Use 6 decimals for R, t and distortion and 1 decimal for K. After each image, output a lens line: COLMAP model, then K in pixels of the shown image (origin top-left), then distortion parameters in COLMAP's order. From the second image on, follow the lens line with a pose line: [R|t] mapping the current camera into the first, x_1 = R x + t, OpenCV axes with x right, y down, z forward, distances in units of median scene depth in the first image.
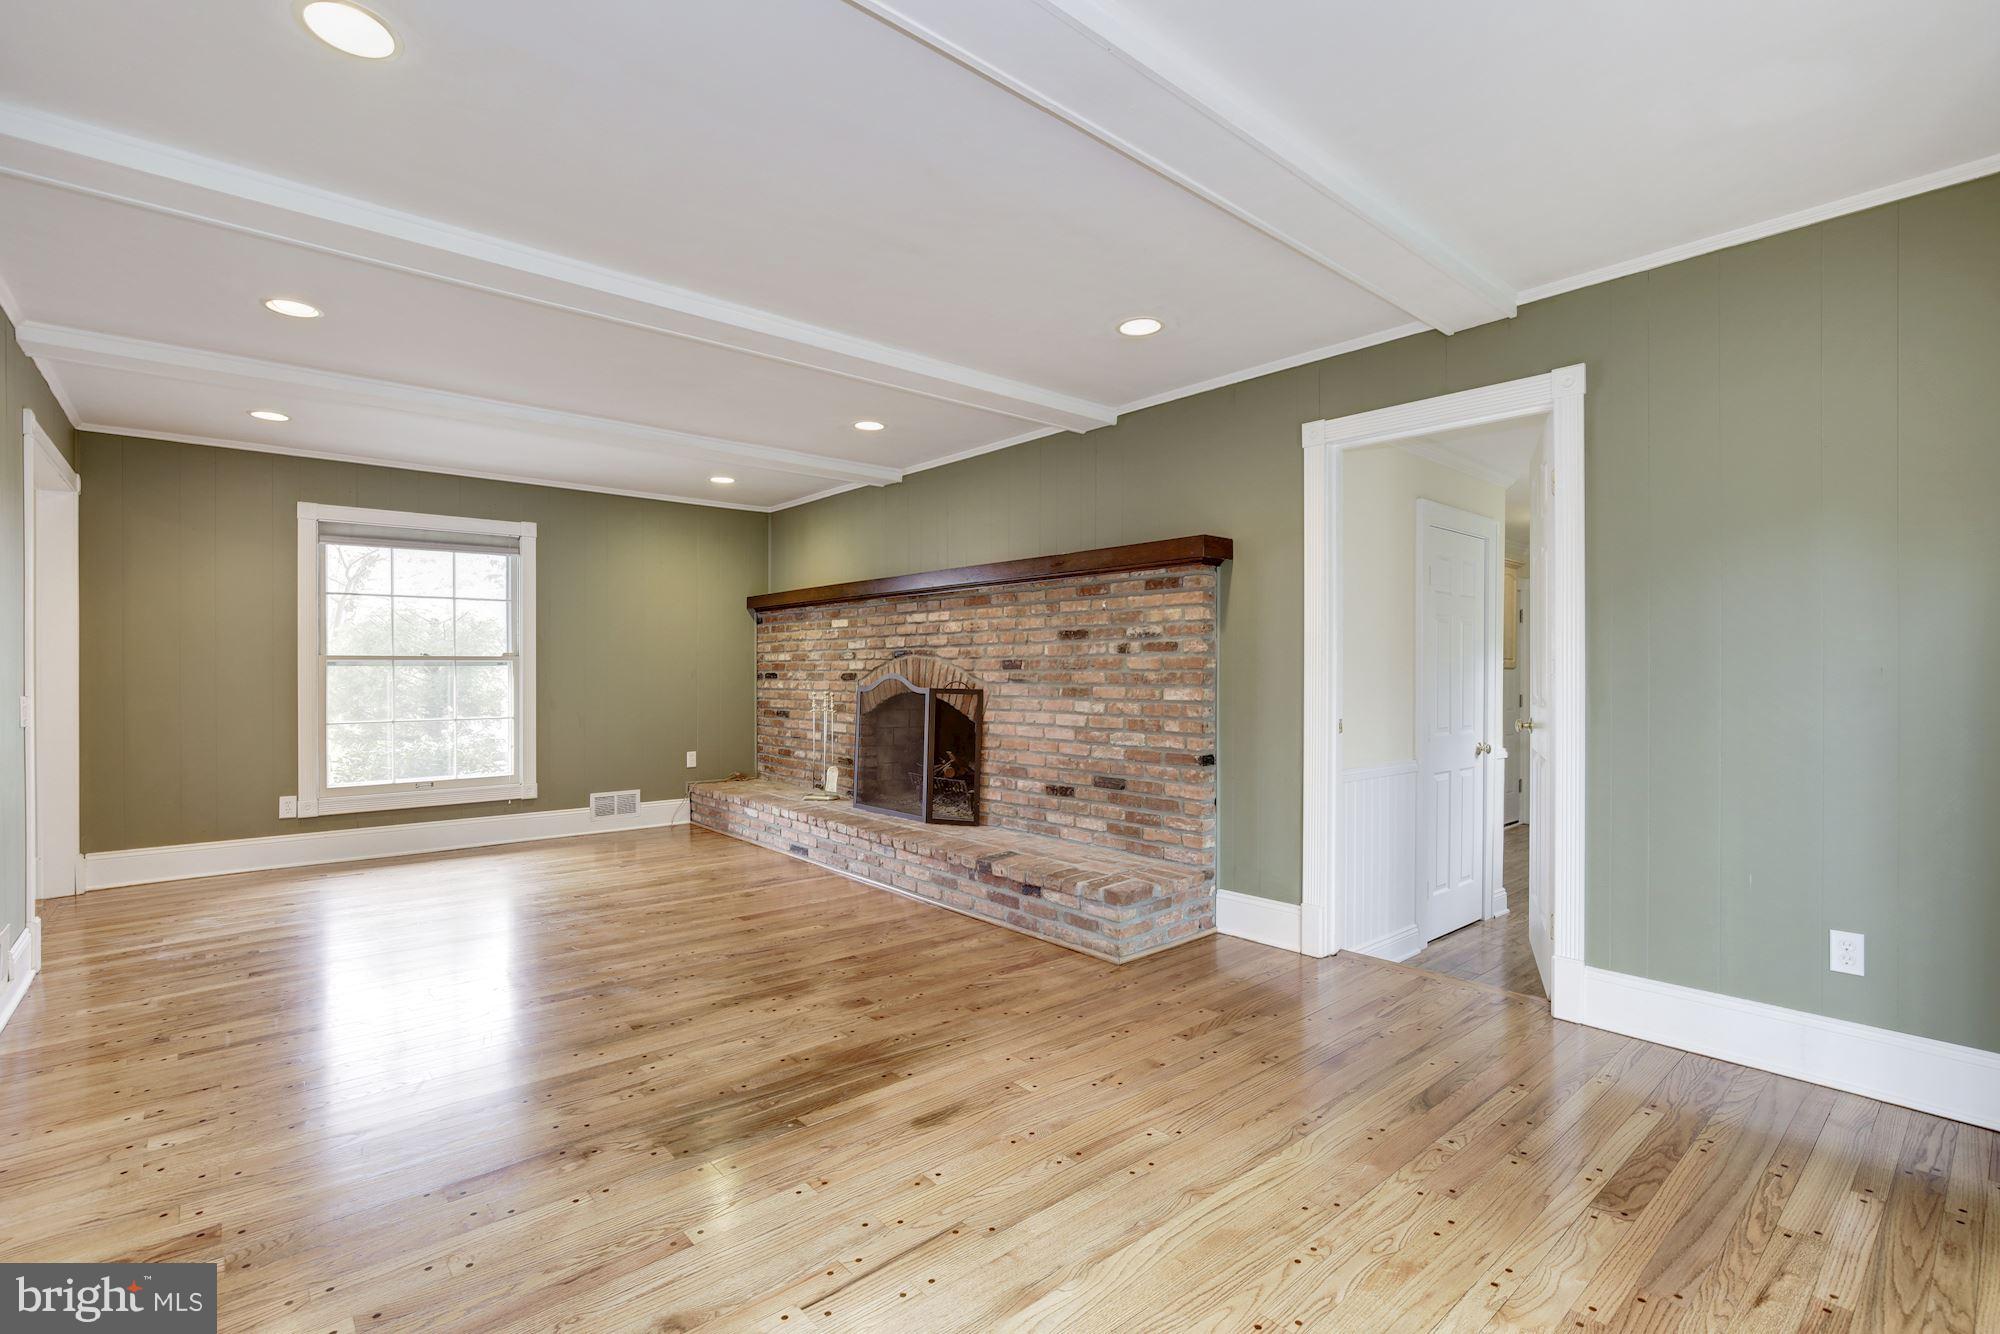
lens RADIAL K [[916.6, 0, 1000.0], [0, 916.6, 667.0], [0, 0, 1]] dist [-0.008174, -0.000108]
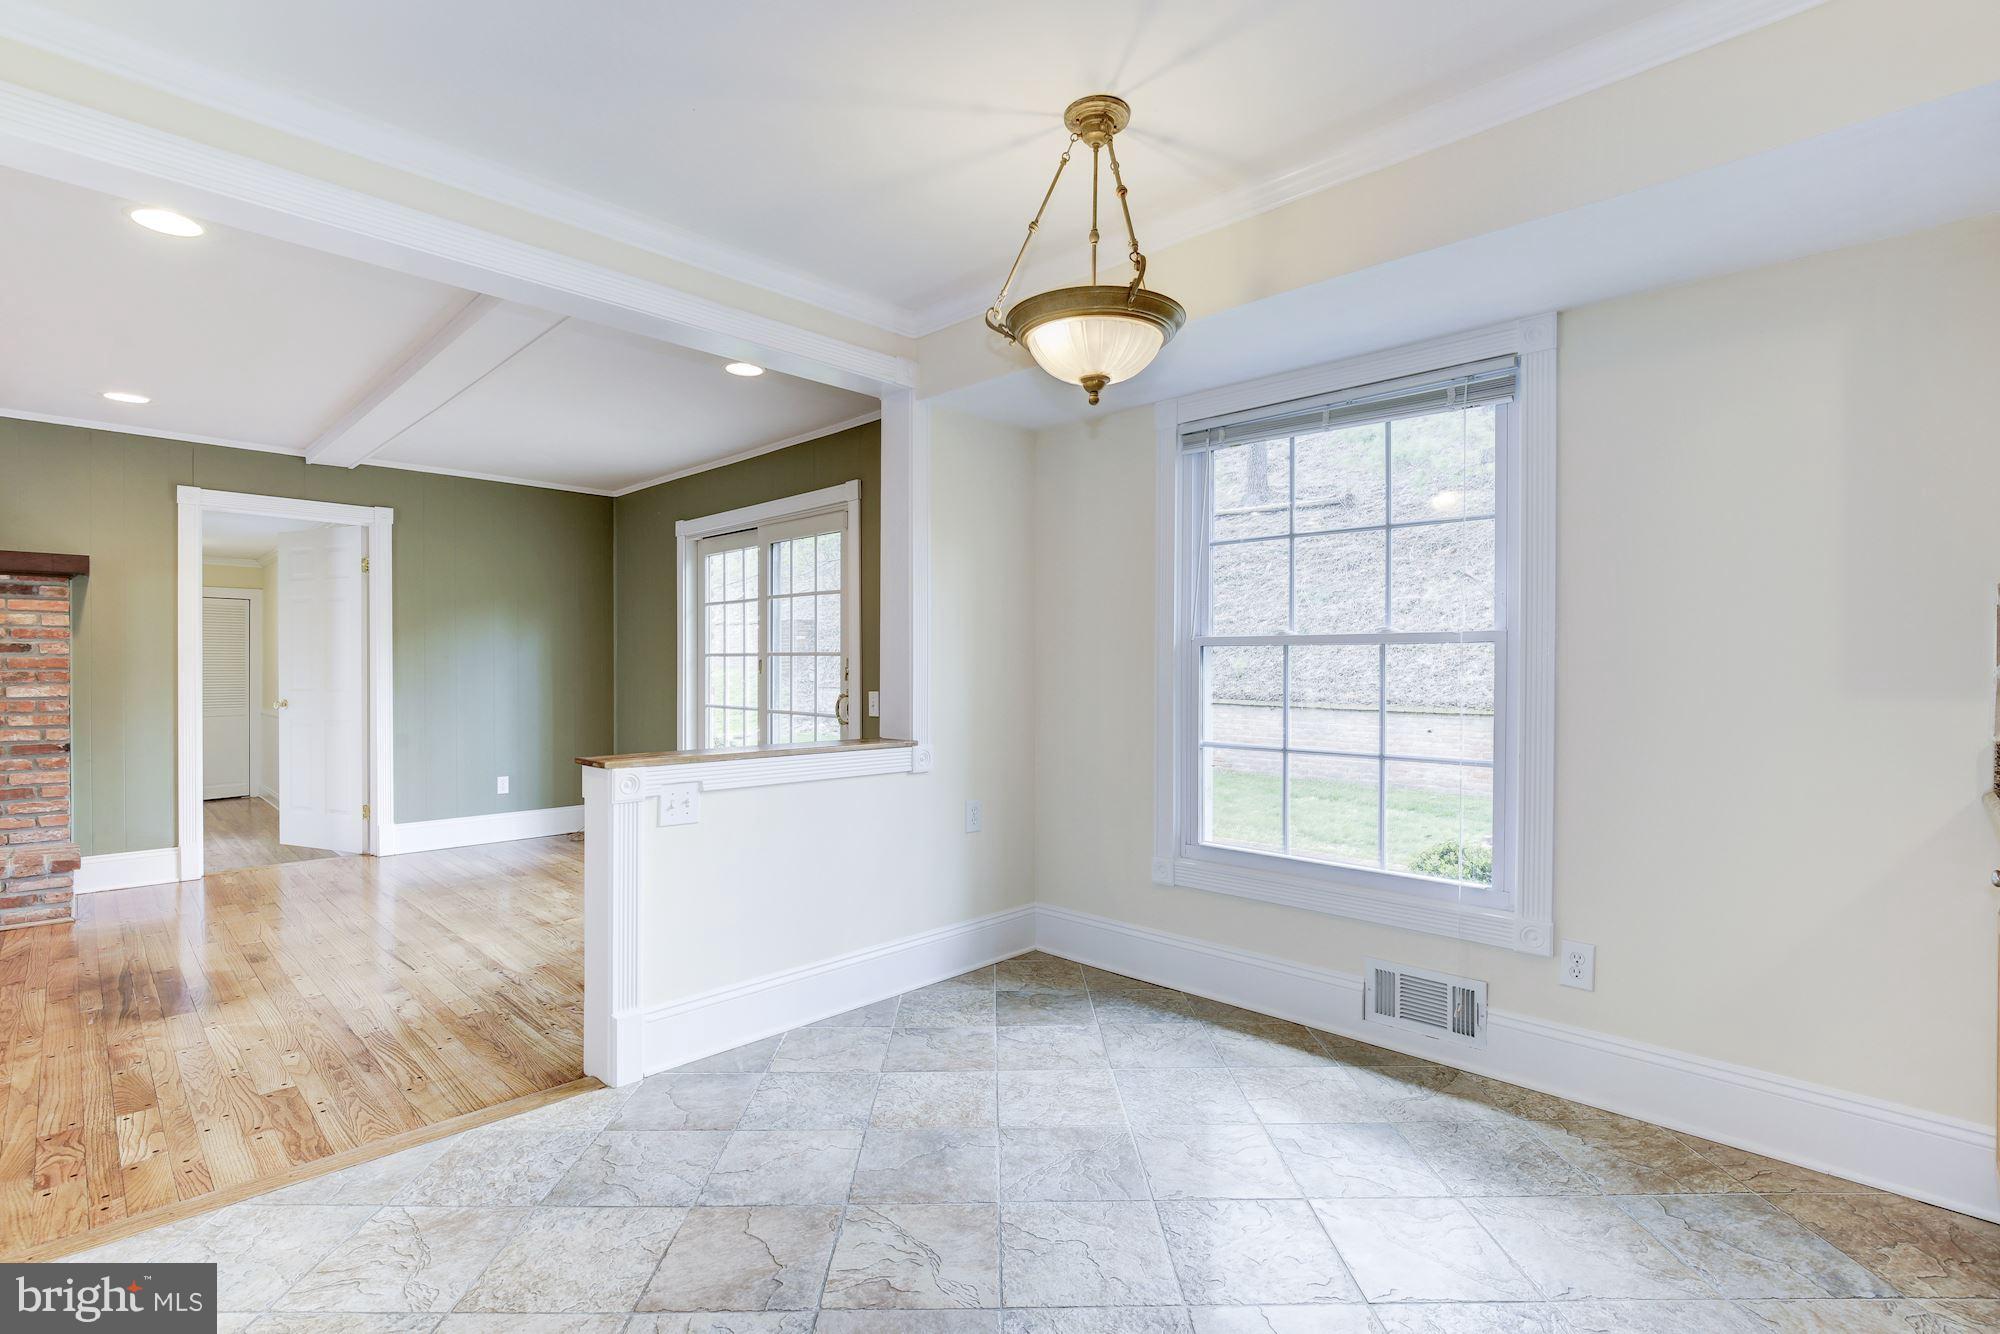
lens RADIAL K [[916.6, 0, 1000.0], [0, 916.6, 667.0], [0, 0, 1]] dist [-0.008174, -0.000108]
pose [[-0.080271, -0.001605, 0.996772, -0.911068], [-0.005998, 0.999981, 0.001127, -0.007418], [-0.996755, -0.005888, -0.080279, -0.071740]]
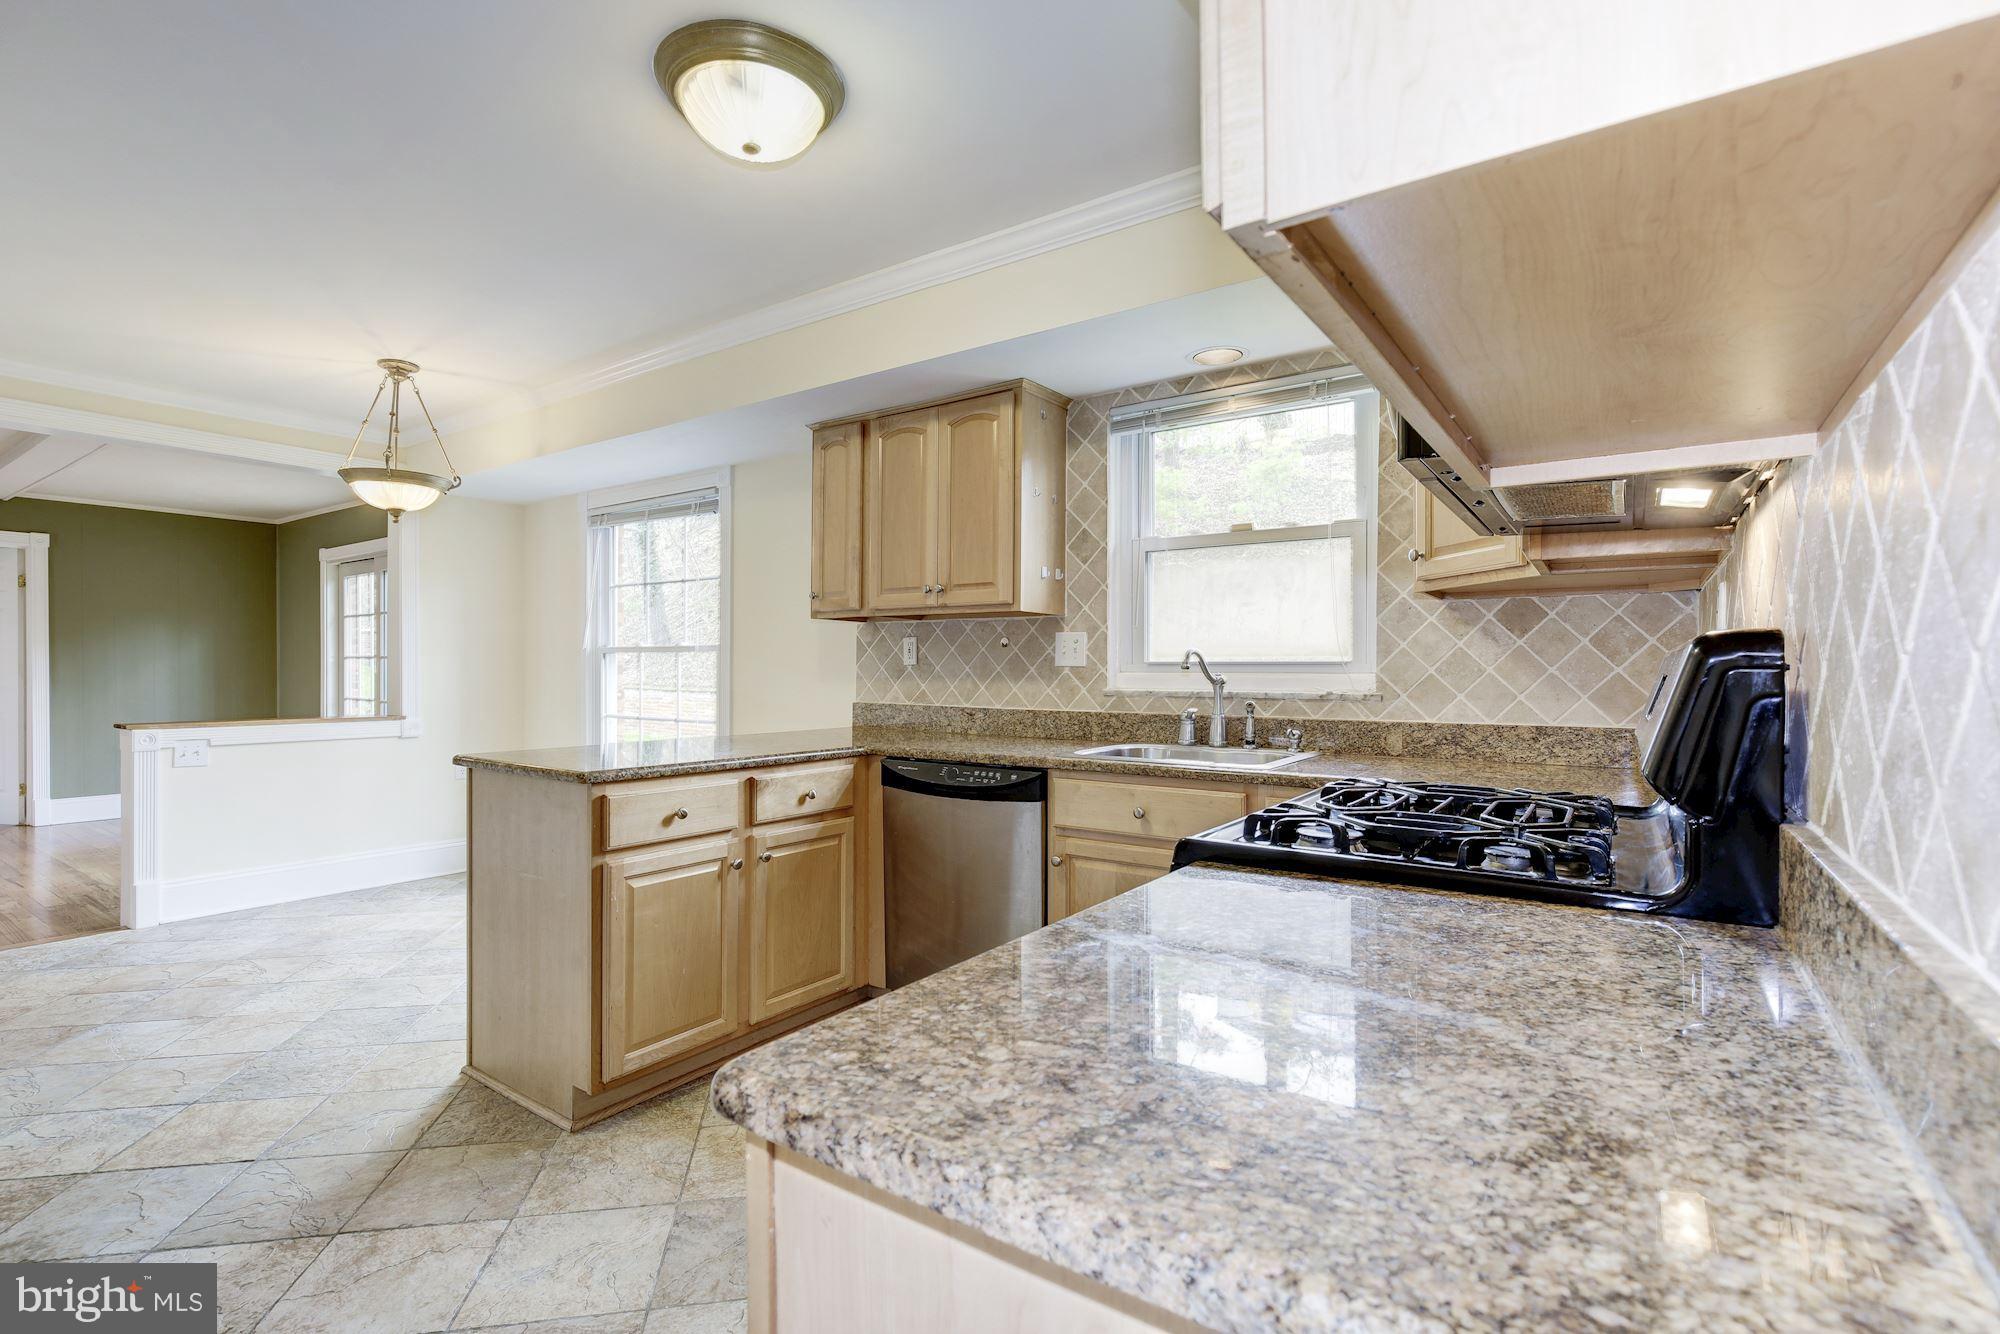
lens RADIAL K [[902.7, 0, 1000.0], [0, 902.7, 667.0], [0, 0, 1]] dist [-0.001961, 0.000476]
pose [[-0.240673, -0.000607, 0.970606, -1.409177], [-0.005022, 0.999987, -0.000620, -0.008268], [-0.970593, -0.005024, -0.240673, -0.504386]]
